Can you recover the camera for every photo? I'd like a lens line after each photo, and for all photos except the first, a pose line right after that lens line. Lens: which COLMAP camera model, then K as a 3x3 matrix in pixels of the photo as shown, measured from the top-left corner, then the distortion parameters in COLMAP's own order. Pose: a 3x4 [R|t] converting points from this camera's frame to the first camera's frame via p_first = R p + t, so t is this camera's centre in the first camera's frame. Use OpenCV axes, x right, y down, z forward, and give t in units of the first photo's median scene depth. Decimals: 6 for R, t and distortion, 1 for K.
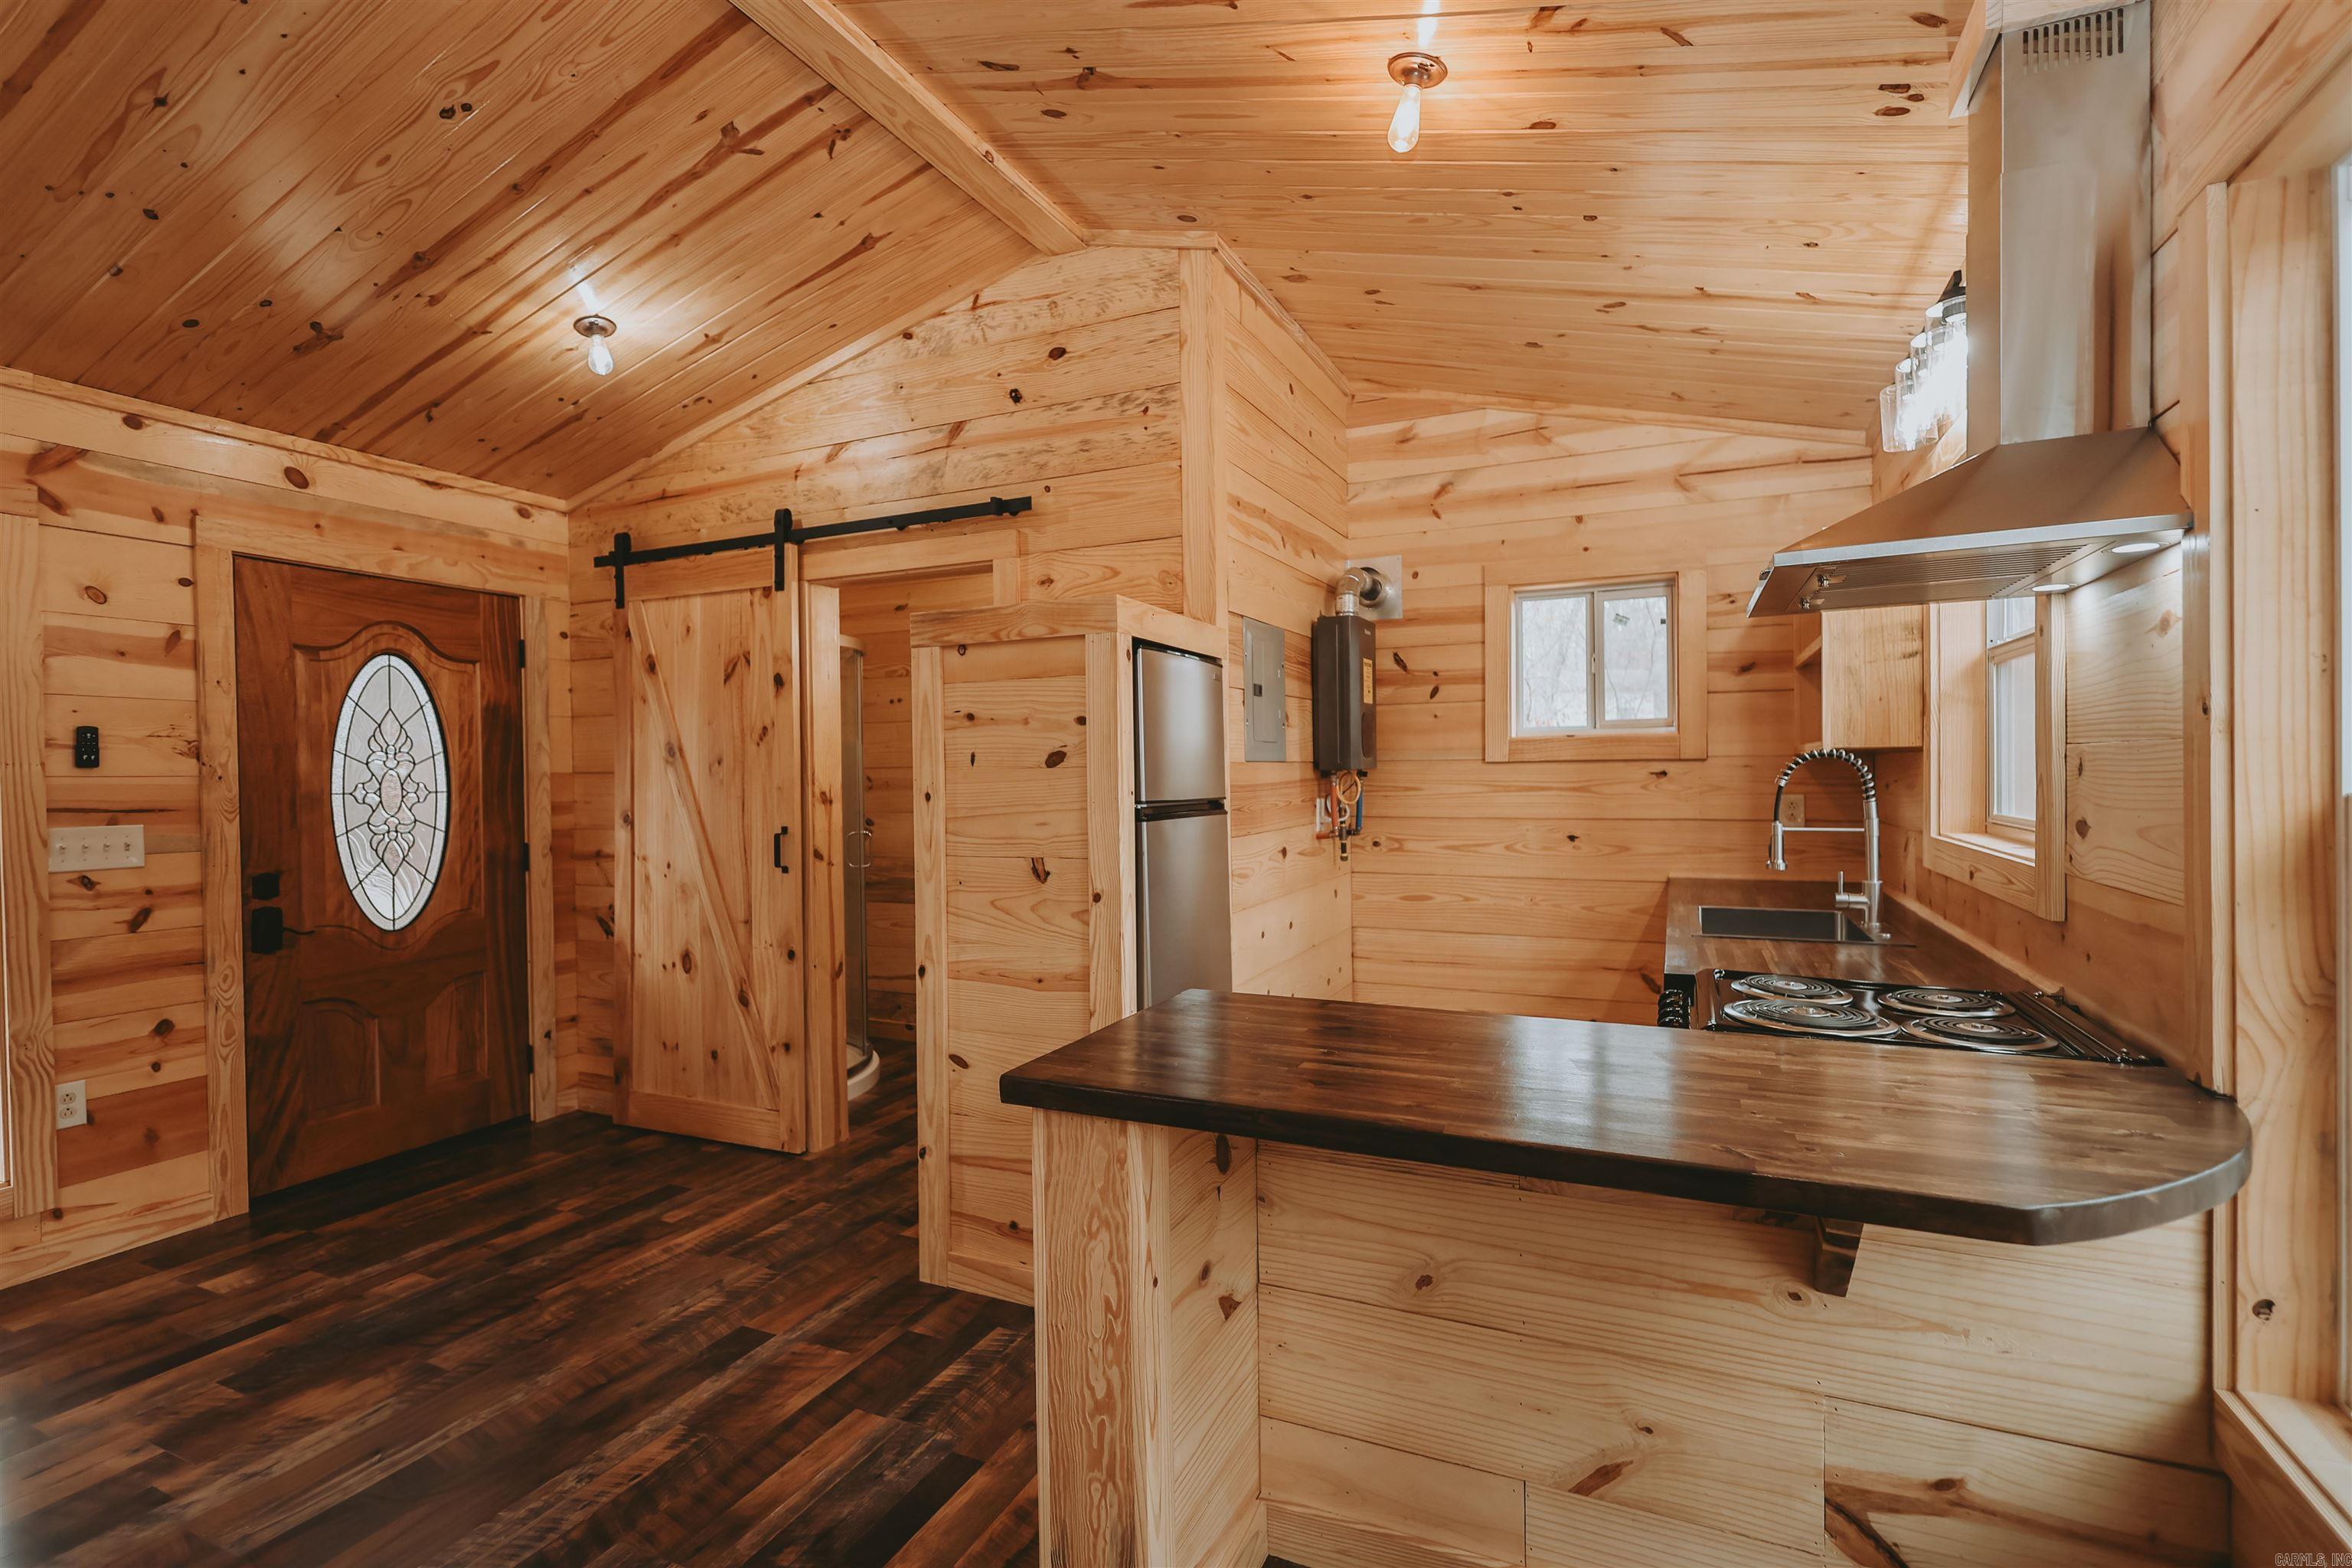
lens RADIAL K [[1082.9, 0, 1185.8], [0, 1082.9, 786.0], [0, 0, 1]] dist [-0.000900, 0.001780]
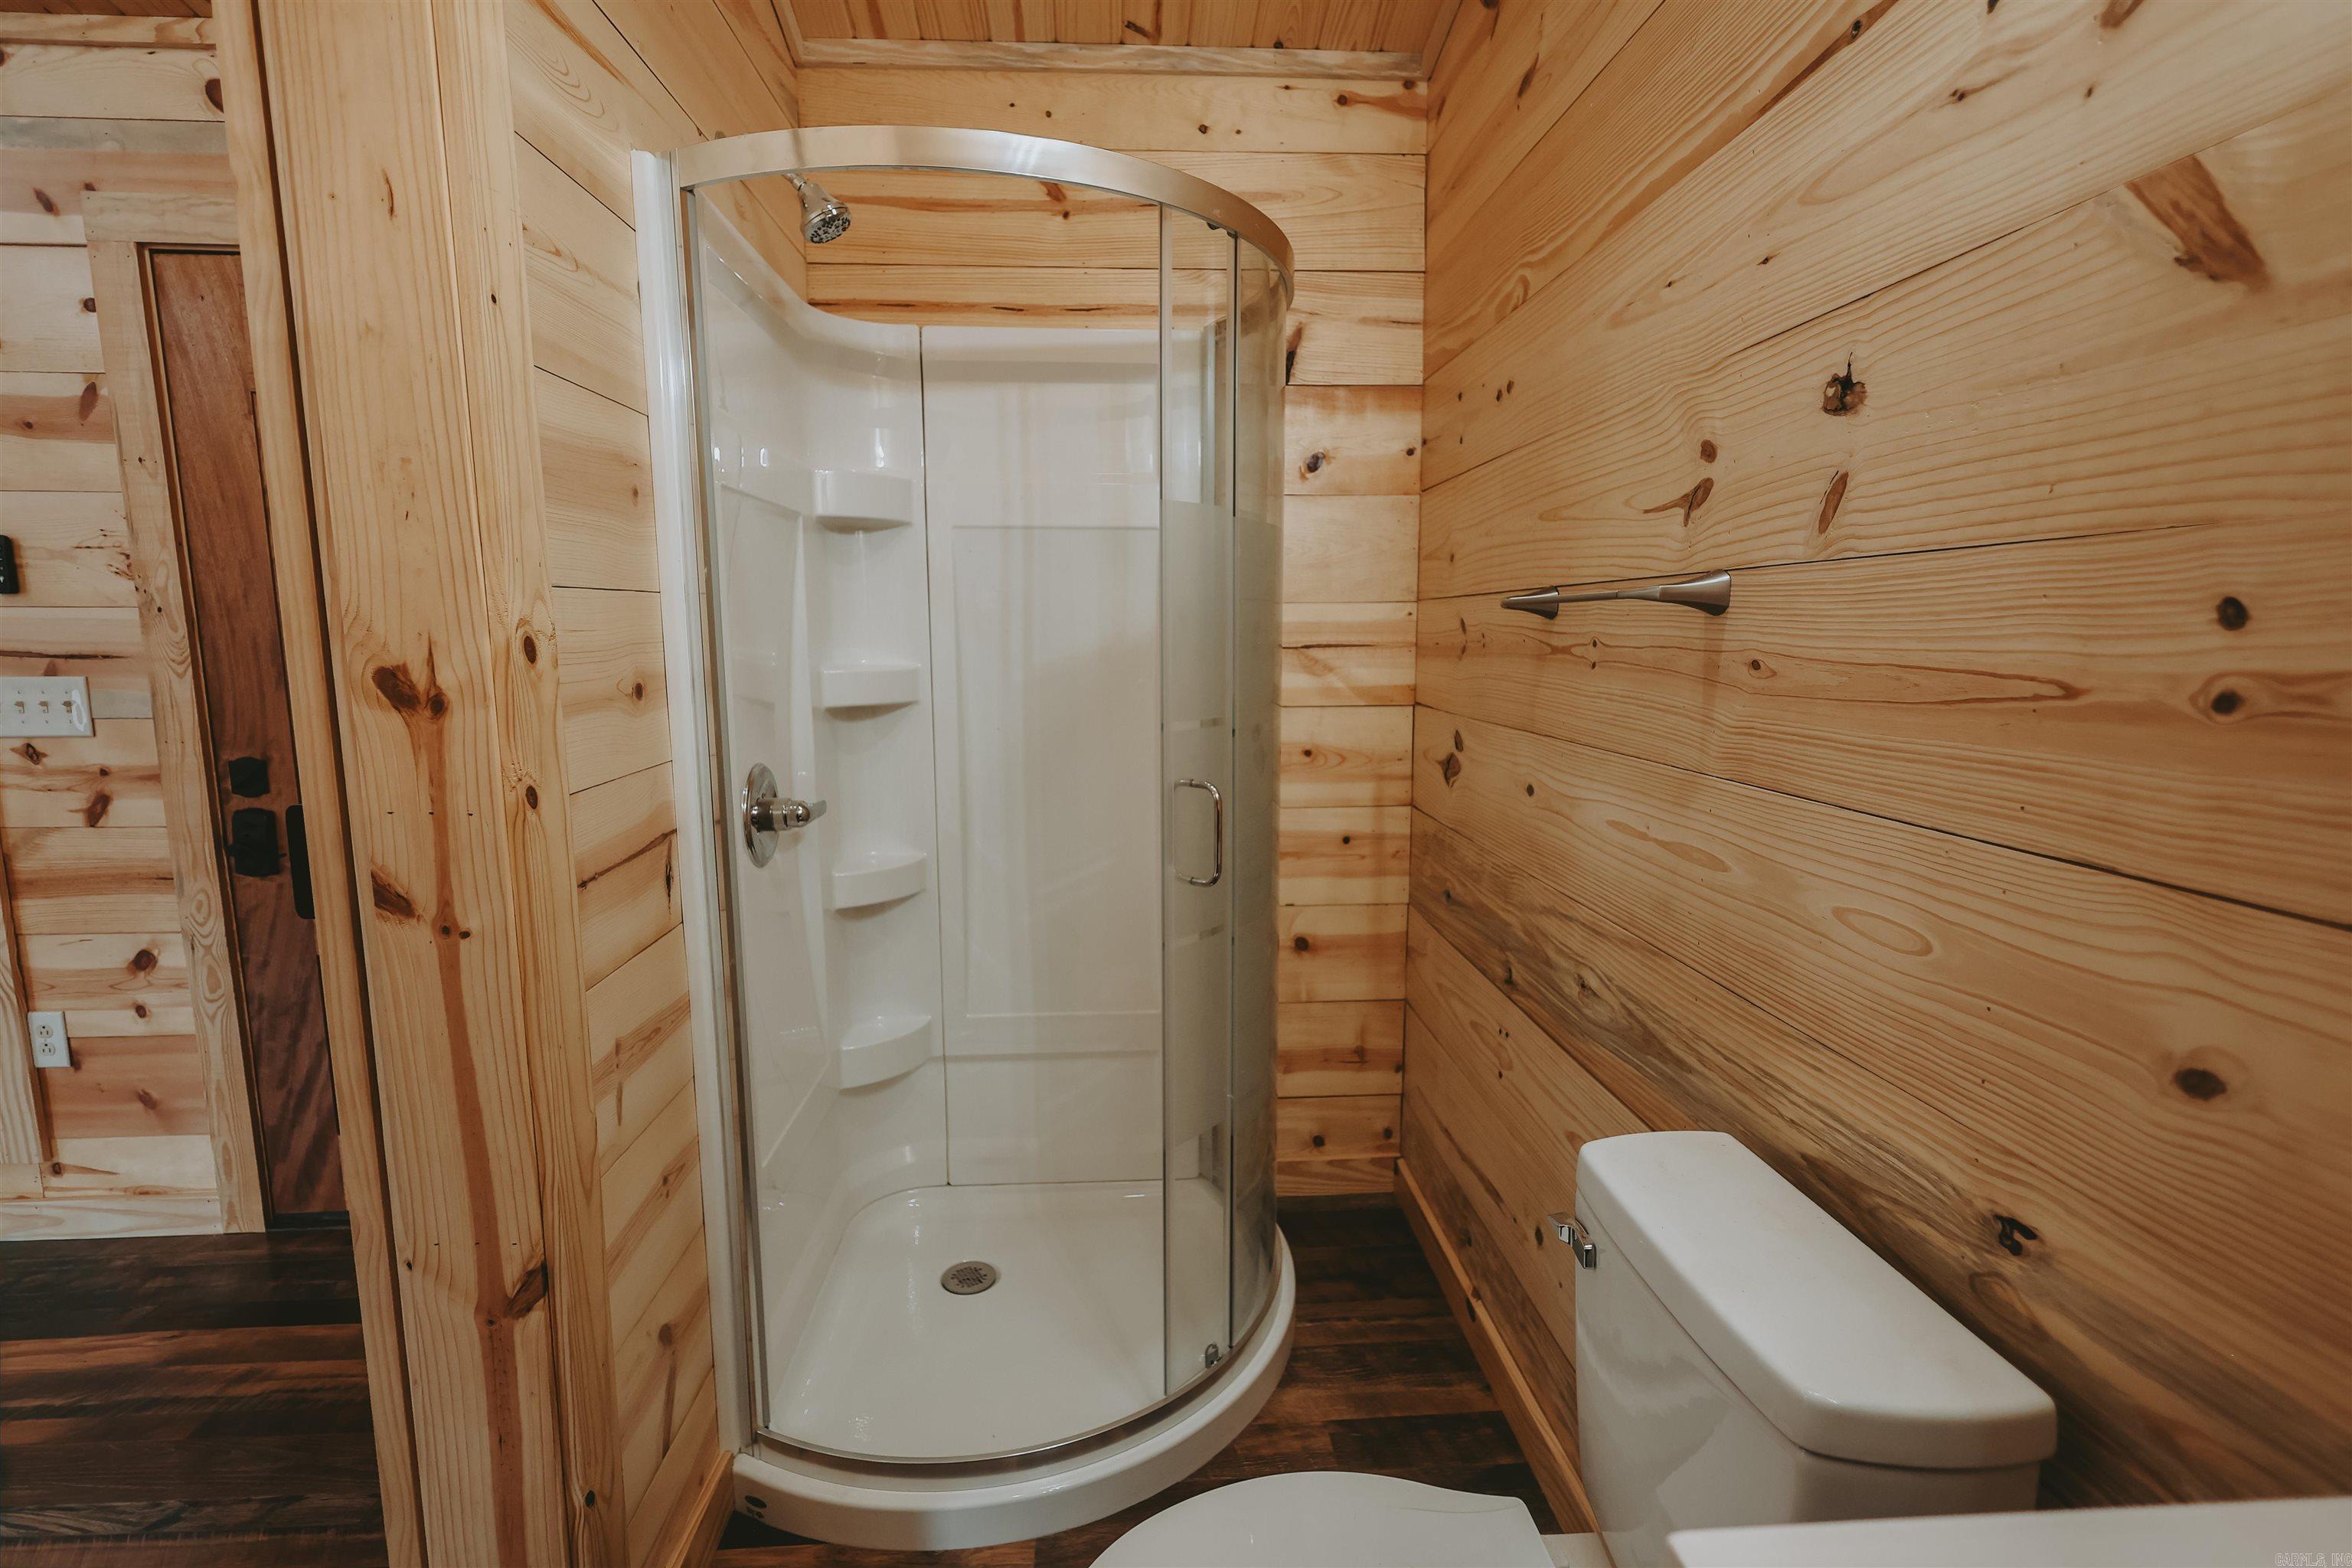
lens RADIAL K [[1082.9, 0, 1175.8], [0, 1082.9, 781.7], [0, 0, 1]] dist [-0.000900, 0.001780]
pose [[0.471436, 0.135288, -0.871462, -0.008784], [-0.016260, 0.989329, 0.144790, -0.009055], [0.881751, -0.054089, 0.468604, 1.179381]]
